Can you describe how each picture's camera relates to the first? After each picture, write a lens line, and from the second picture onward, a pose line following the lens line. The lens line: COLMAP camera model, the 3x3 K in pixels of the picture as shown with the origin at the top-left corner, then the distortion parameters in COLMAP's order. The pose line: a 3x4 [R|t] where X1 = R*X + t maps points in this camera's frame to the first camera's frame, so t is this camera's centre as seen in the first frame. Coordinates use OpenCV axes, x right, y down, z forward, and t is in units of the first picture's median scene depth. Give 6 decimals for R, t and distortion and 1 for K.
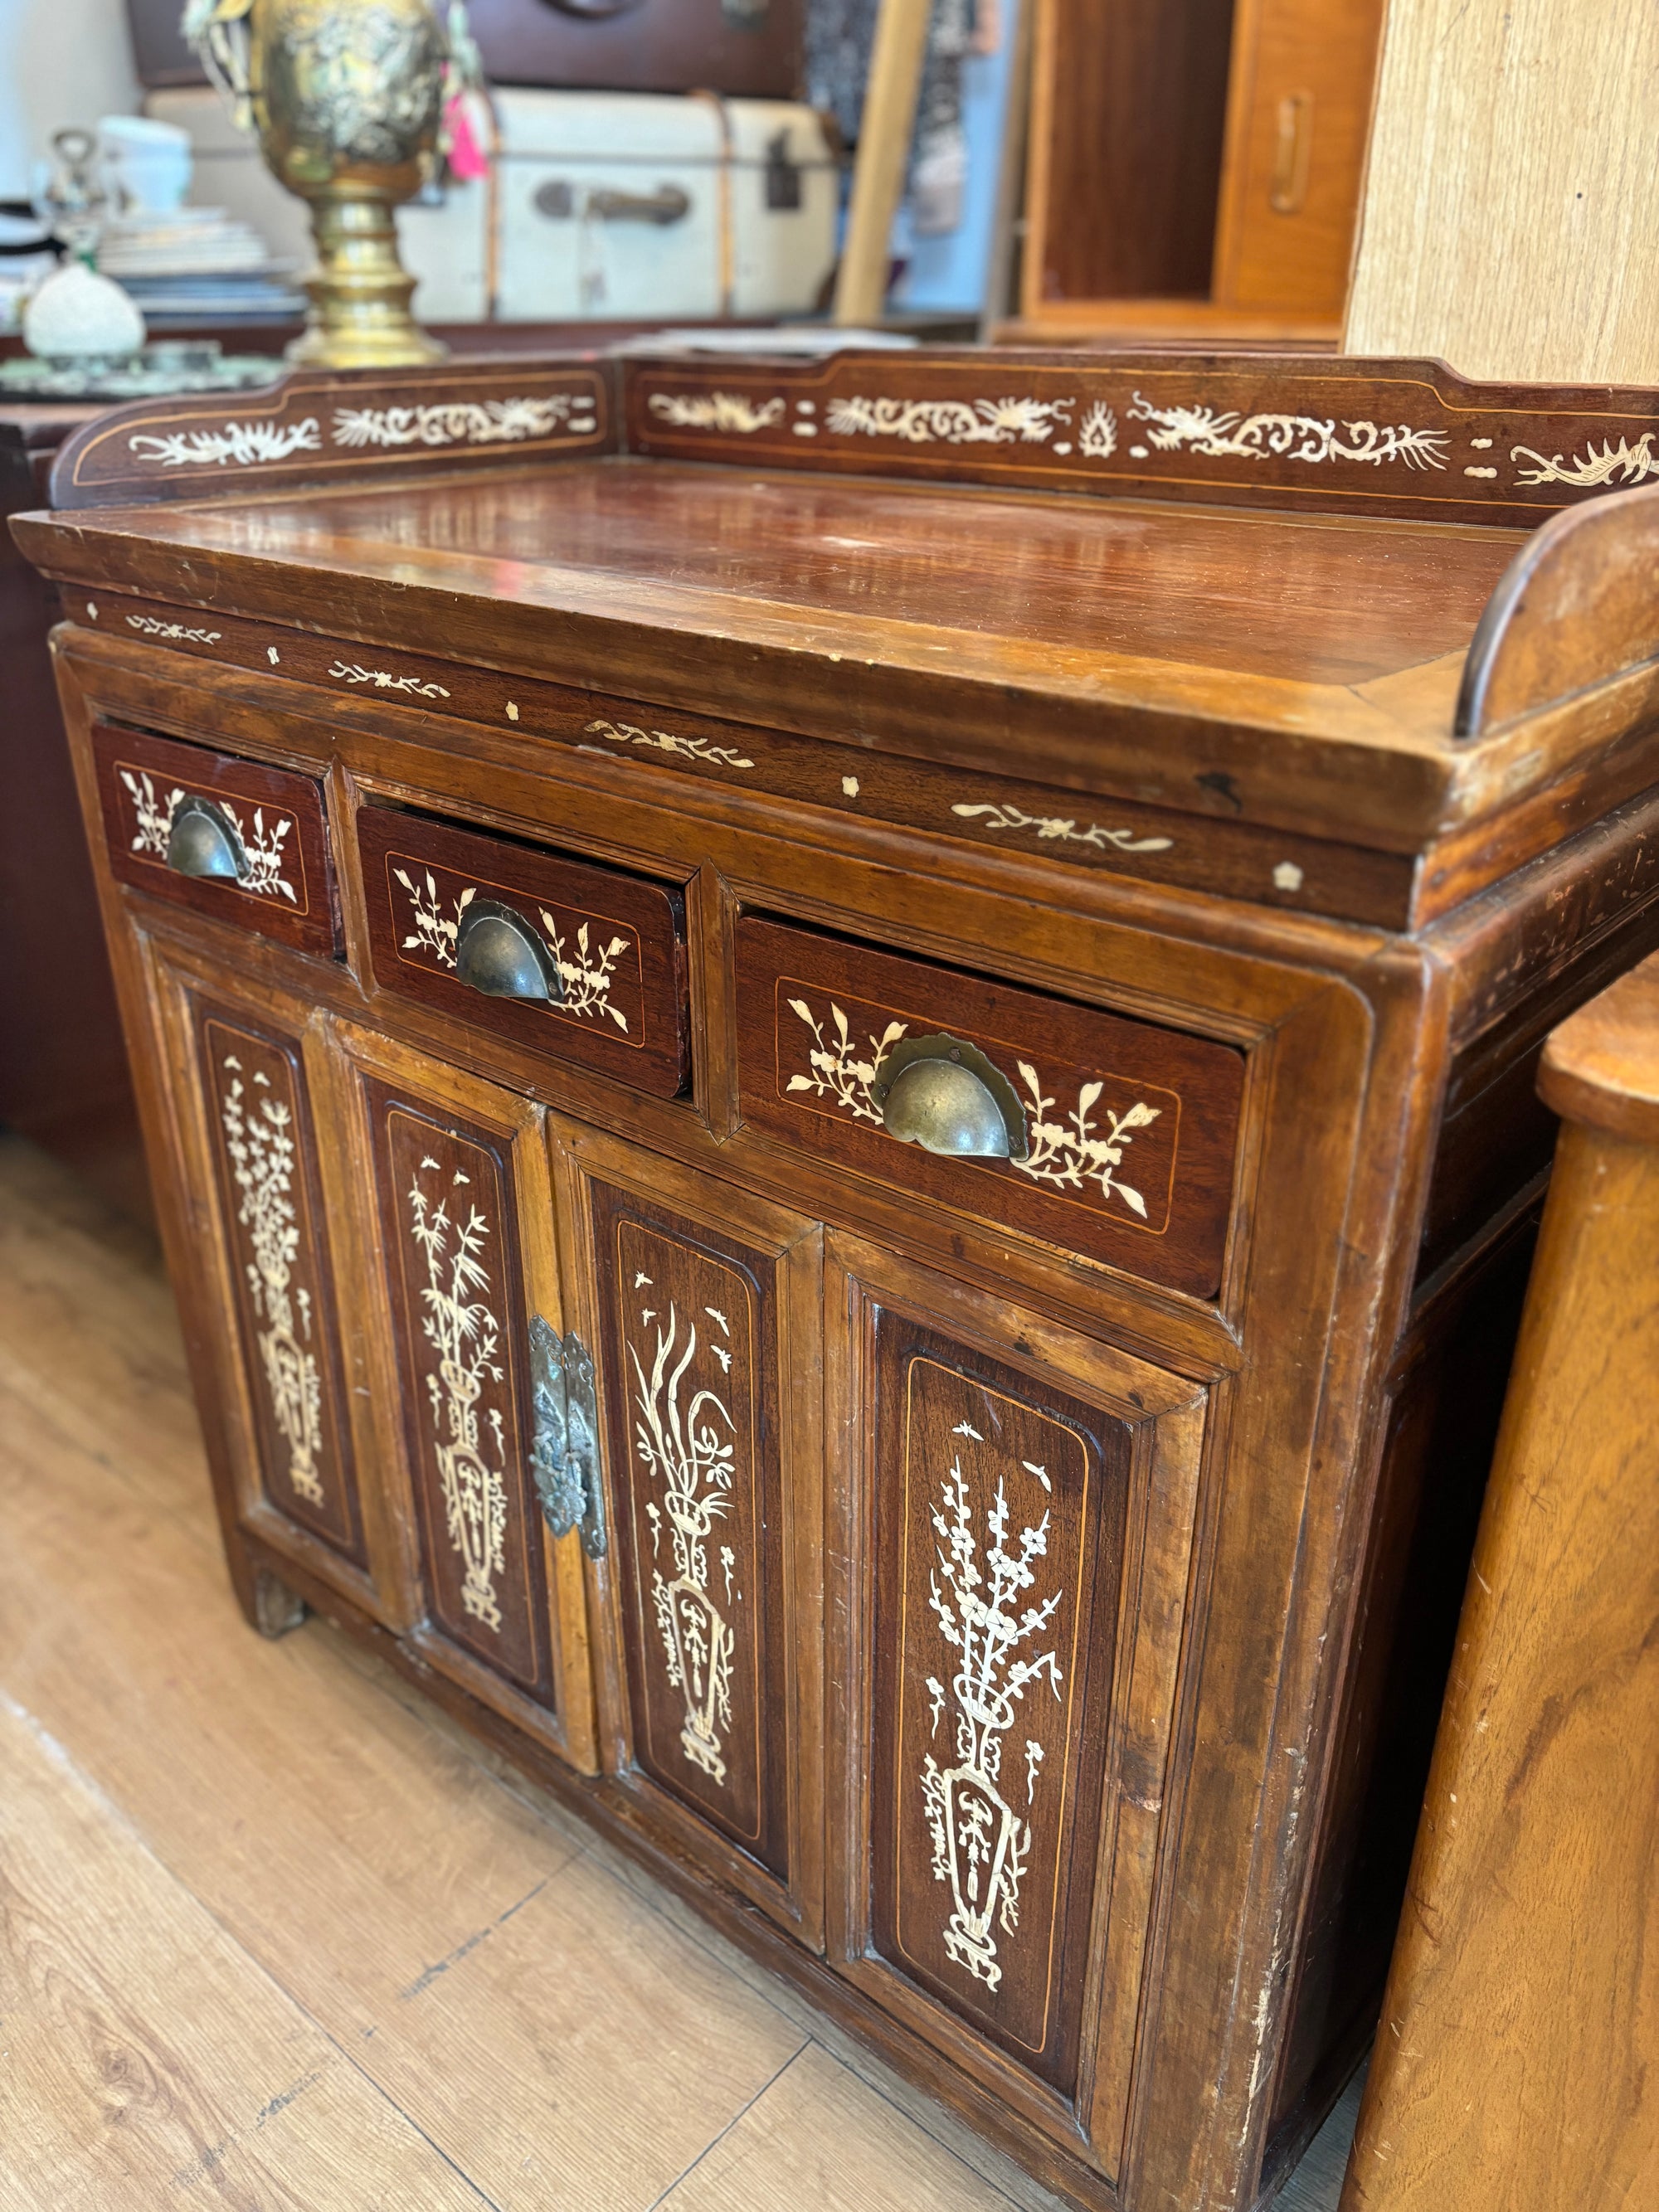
lens RADIAL K [[1639.2, 0, 957.7], [0, 1639.2, 1108.0], [0, 0, 1]] dist [0.067404, -0.109712]
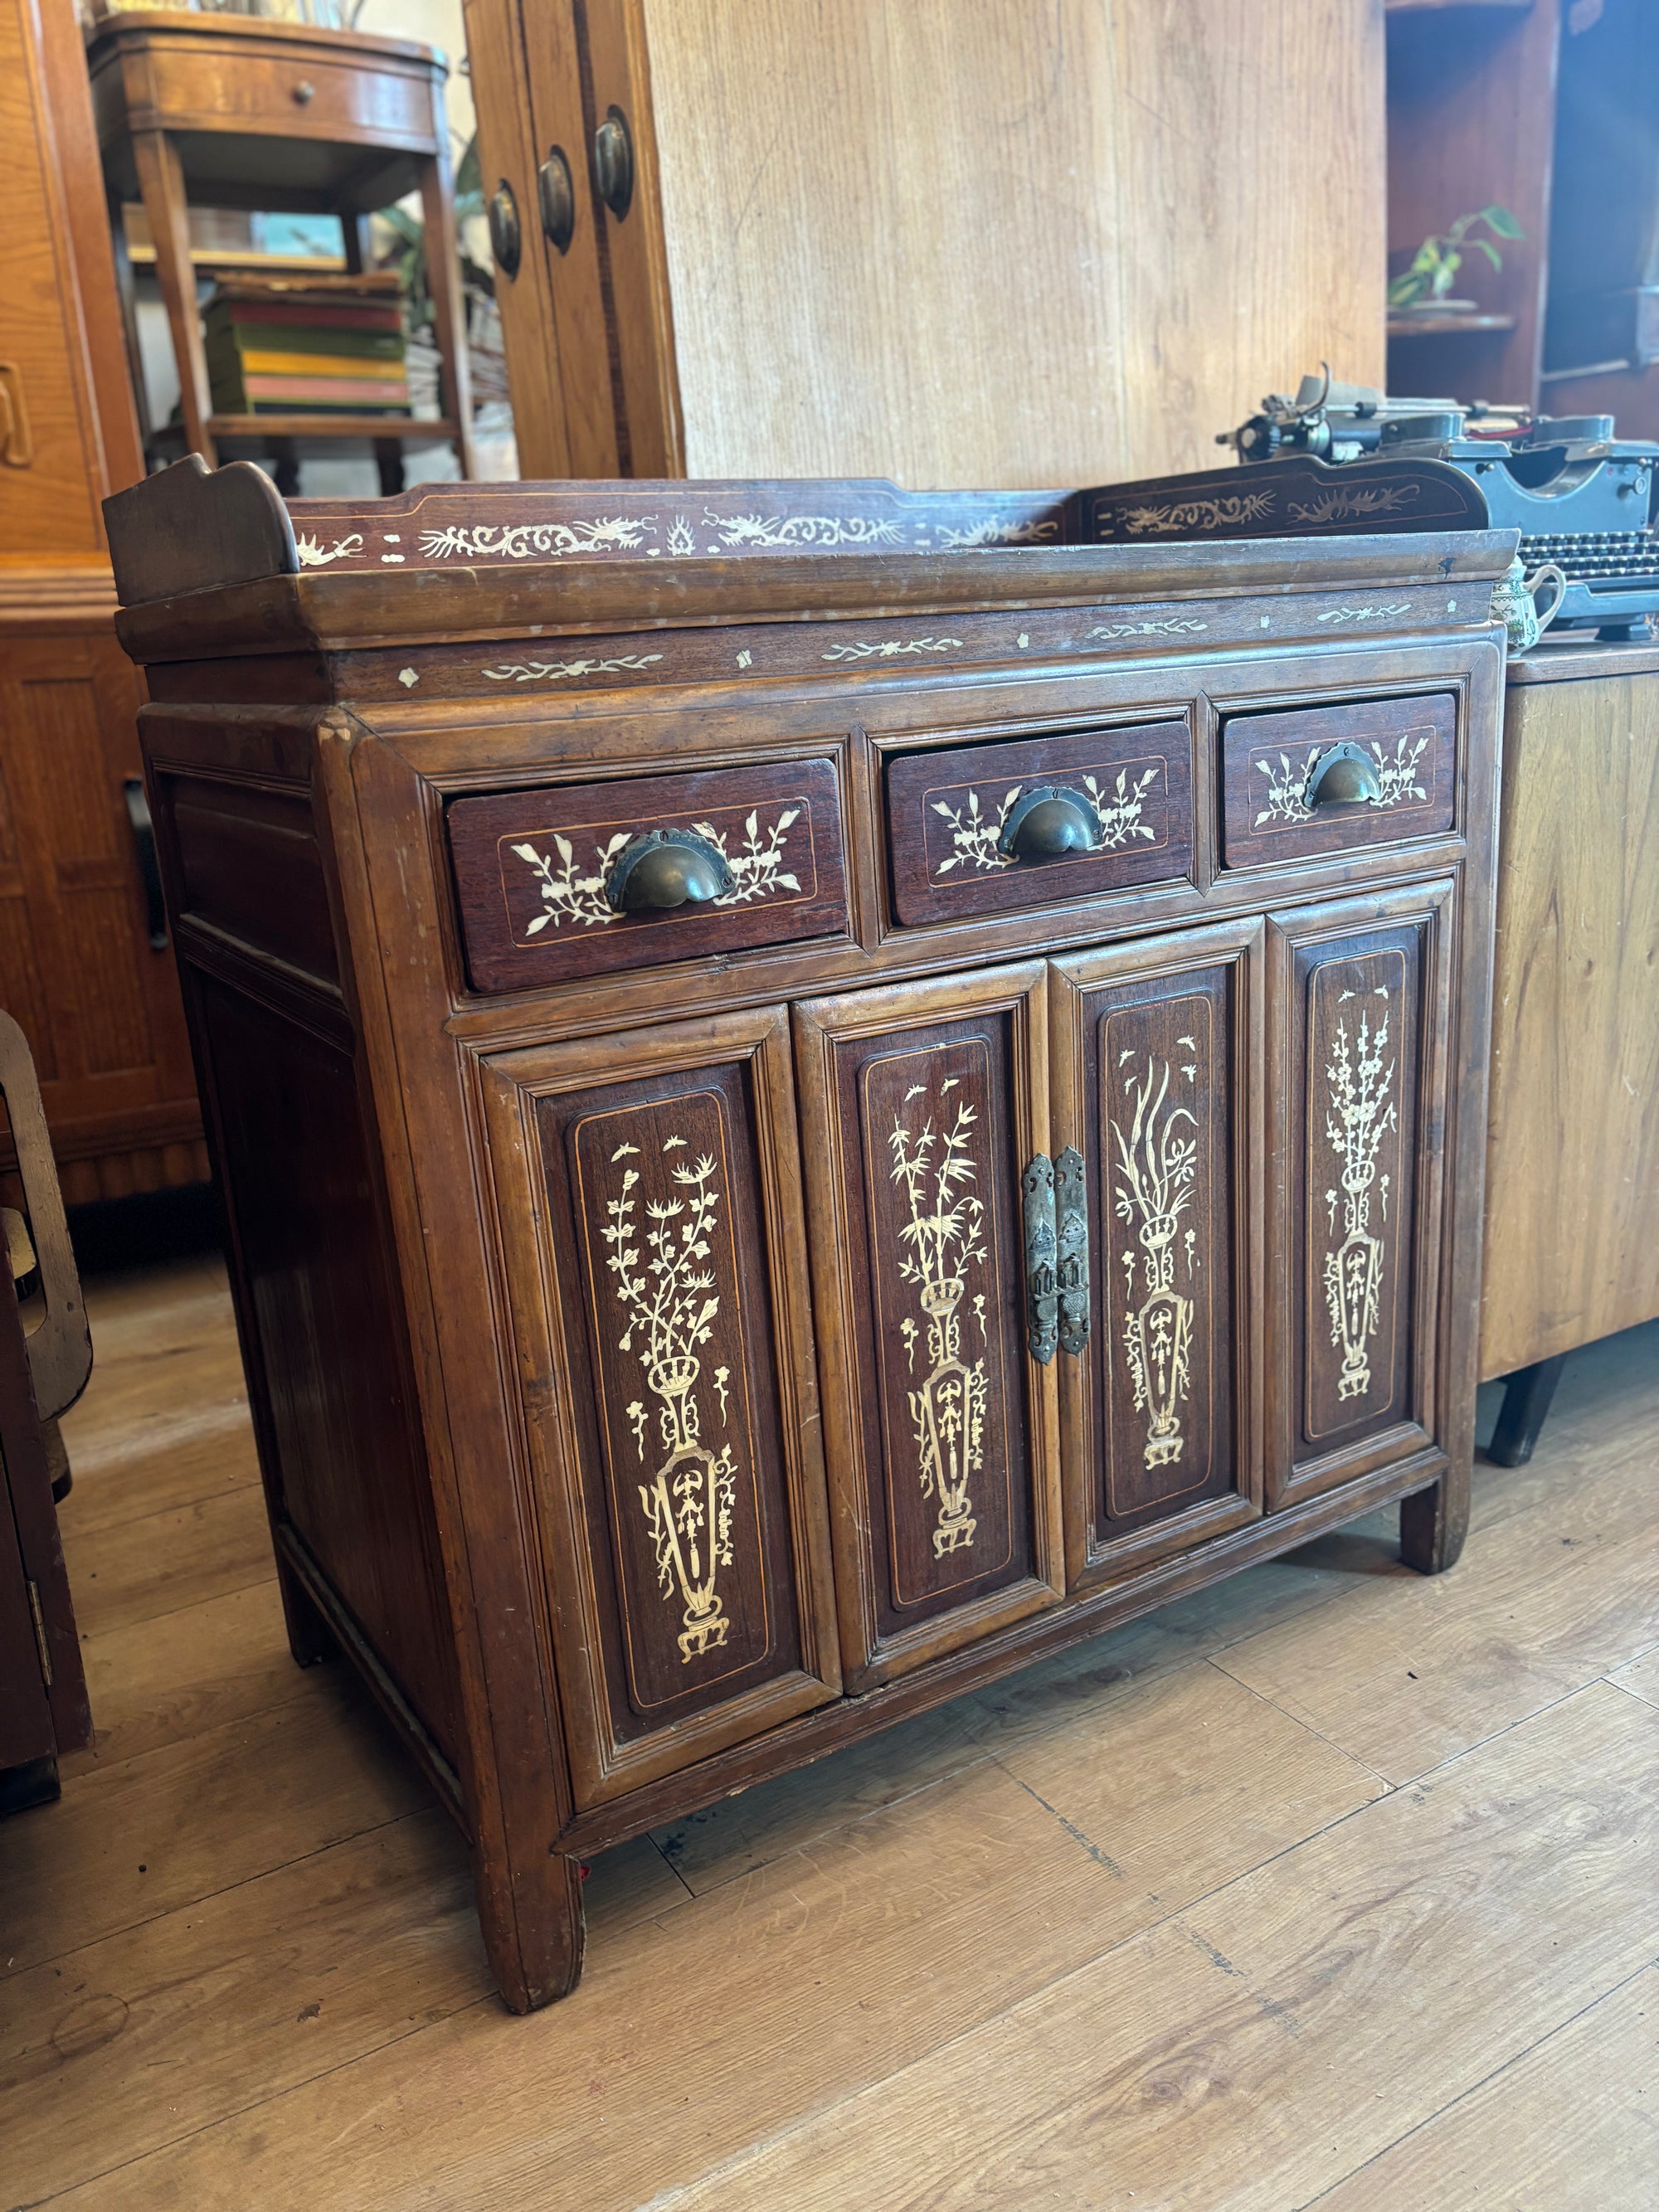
lens RADIAL K [[1744.8, 0, 645.9], [0, 1744.8, 1205.9], [0, 0, 1]] dist [0.133747, -0.293278]
pose [[0.347982, -0.293531, 0.890364, -1.469814], [0.467044, 0.877756, 0.106839, -0.111093], [-0.812883, 0.378661, 0.442535, 0.649813]]
